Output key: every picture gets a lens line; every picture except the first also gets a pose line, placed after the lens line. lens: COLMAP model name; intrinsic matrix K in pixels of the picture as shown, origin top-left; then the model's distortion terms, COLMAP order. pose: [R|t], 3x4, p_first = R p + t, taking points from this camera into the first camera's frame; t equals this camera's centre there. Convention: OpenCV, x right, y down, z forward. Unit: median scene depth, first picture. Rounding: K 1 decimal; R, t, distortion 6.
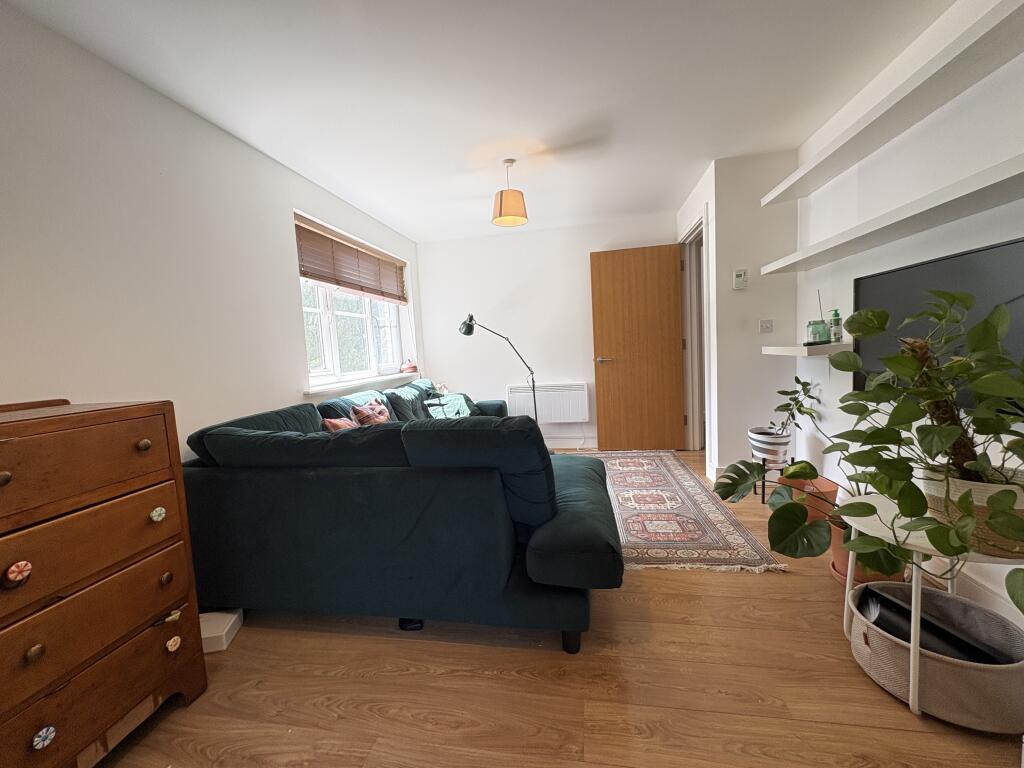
lens RADIAL K [[409.5, 0, 512.0], [0, 409.5, 384.0], [0, 0, 1]] dist [0.000408, 0.000124]
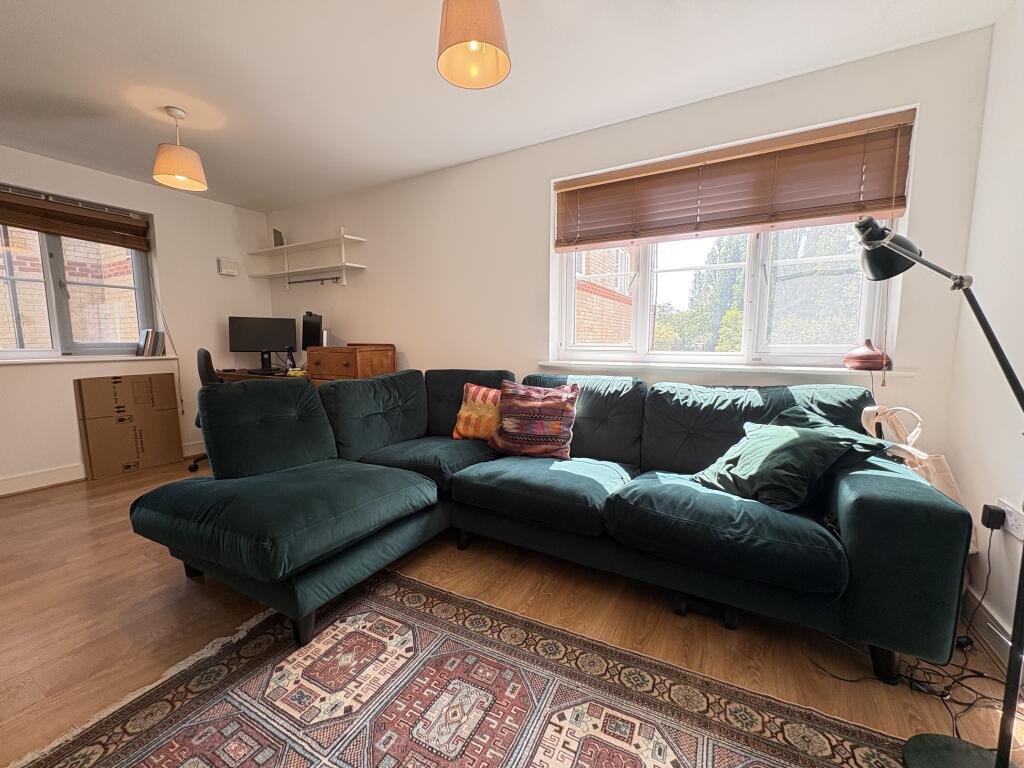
lens RADIAL K [[411.4, 0, 512.0], [0, 411.4, 384.0], [0, 0, 1]] dist [-0.002104, -0.000094]
pose [[-0.339398, 0.168174, -0.925487, 0.578036], [-0.054191, 0.978758, 0.197727, -0.101157], [0.939080, 0.117261, -0.323076, 1.161765]]
